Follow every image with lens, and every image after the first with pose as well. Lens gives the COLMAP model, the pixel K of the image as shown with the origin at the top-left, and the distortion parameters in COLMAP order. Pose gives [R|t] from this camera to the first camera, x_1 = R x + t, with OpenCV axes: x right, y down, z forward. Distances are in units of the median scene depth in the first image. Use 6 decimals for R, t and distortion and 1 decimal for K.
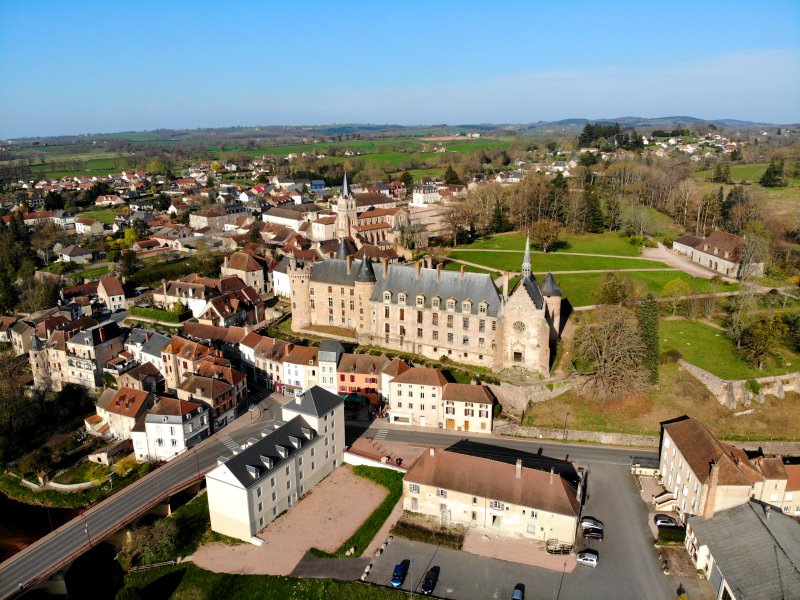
lens RADIAL K [[560.0, 0, 400.0], [0, 560.0, 300.0], [0, 0, 1]] dist [0.112899, -0.238341]
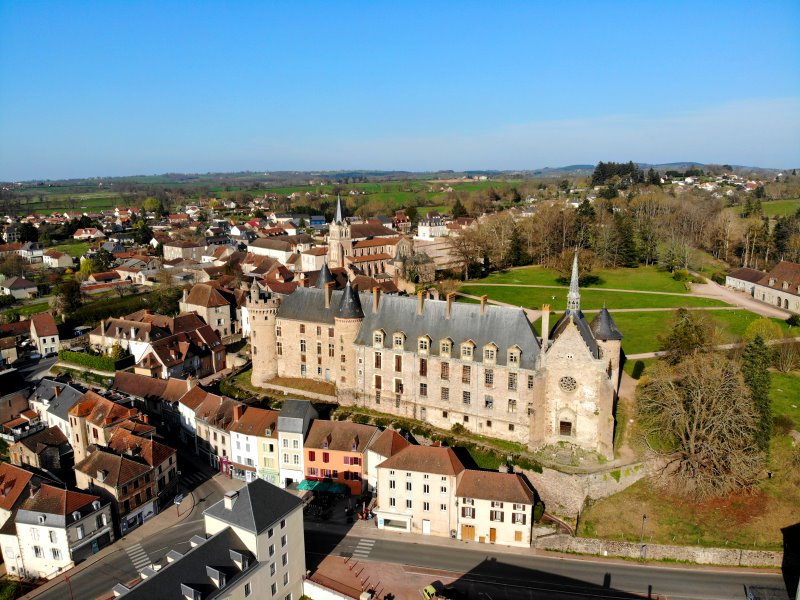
lens RADIAL K [[560.0, 0, 400.0], [0, 560.0, 300.0], [0, 0, 1]] dist [0.112899, -0.238341]
pose [[0.999918, 0.004849, -0.011850, 0.011052], [-0.005751, 0.996989, -0.077324, -0.000218], [0.011440, 0.077386, 0.996936, 0.222033]]
